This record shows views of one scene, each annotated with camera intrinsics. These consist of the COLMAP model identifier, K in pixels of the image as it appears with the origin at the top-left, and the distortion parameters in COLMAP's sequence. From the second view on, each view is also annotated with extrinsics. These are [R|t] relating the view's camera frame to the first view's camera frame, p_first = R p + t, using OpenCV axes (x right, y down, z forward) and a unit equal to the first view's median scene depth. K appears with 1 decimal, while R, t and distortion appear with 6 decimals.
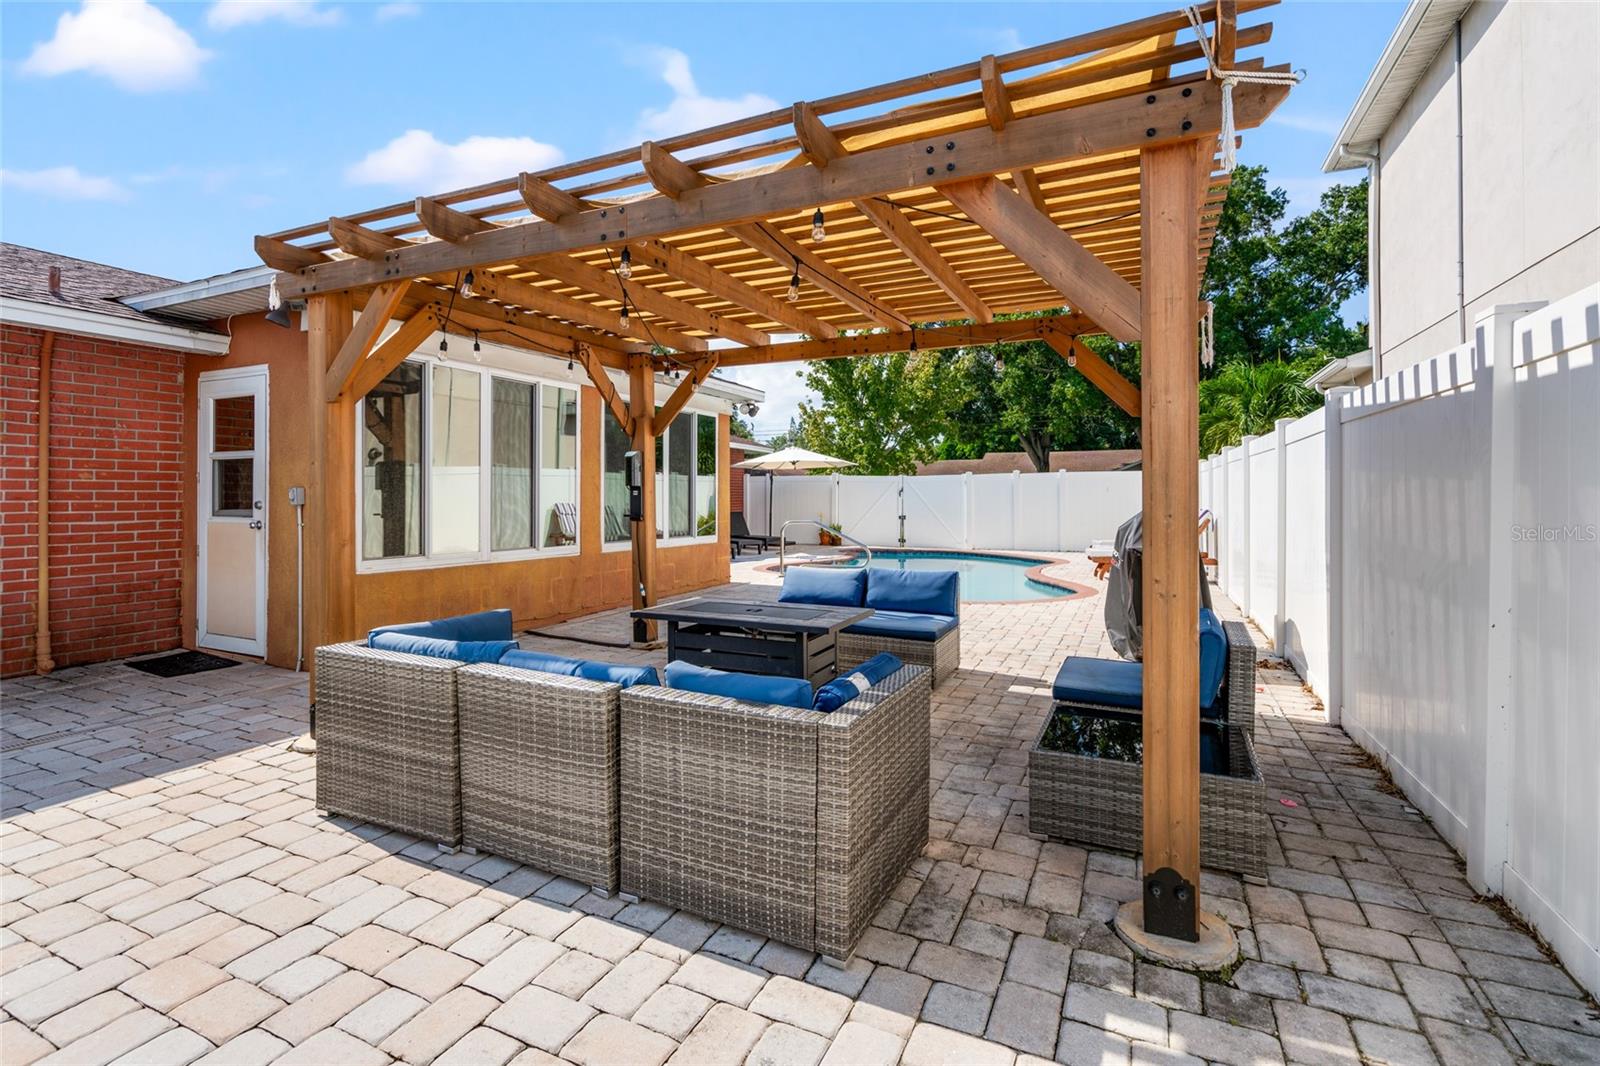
lens RADIAL K [[734.6, 0, 798.6], [0, 734.6, 498.1], [0, 0, 1]] dist [-0.026237, 0.000503]
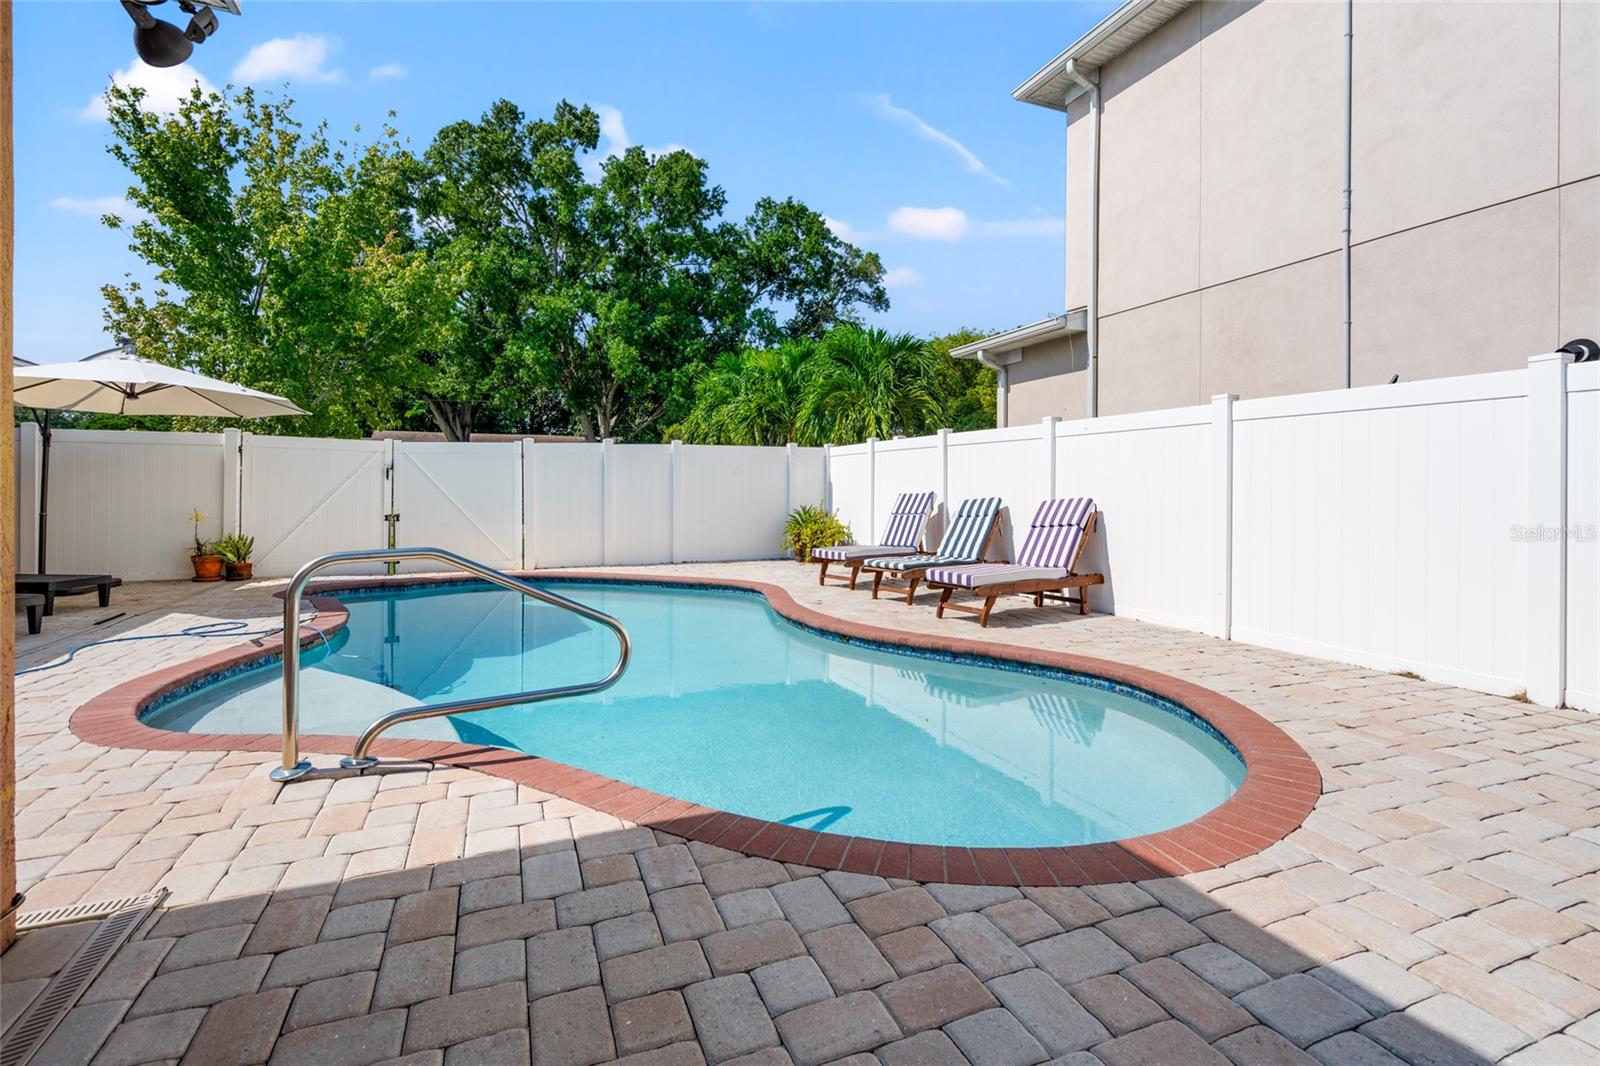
lens RADIAL K [[736.9, 0, 794.2], [0, 736.9, 488.5], [0, 0, 1]] dist [-0.002290, 0.000295]
pose [[0.683172, 0.003921, 0.730247, -0.050964], [-0.003988, 0.999991, -0.001638, 0.004517], [-0.730247, -0.001794, 0.683181, 0.404692]]
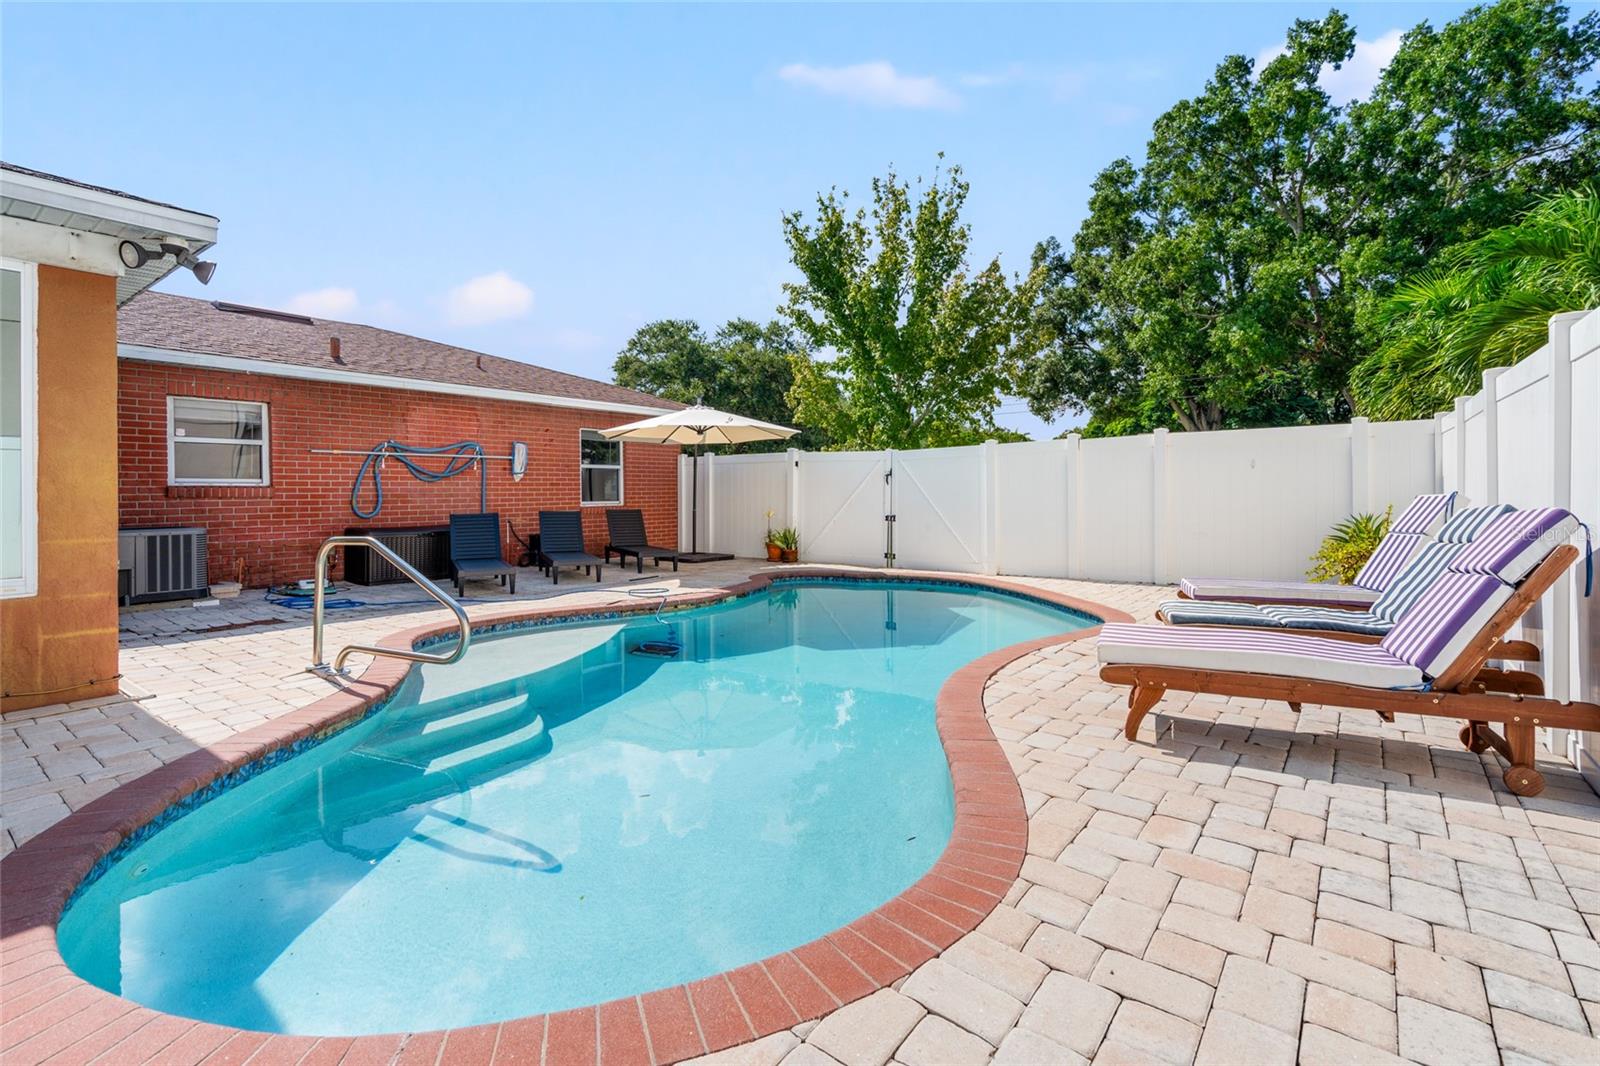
lens RADIAL K [[736.9, 0, 794.2], [0, 736.9, 488.5], [0, 0, 1]] dist [-0.002290, 0.000295]
pose [[0.975888, -0.007721, -0.218134, 0.192413], [0.006725, 0.999963, -0.005311, 0.004312], [0.218167, 0.003716, 0.975904, 0.373764]]
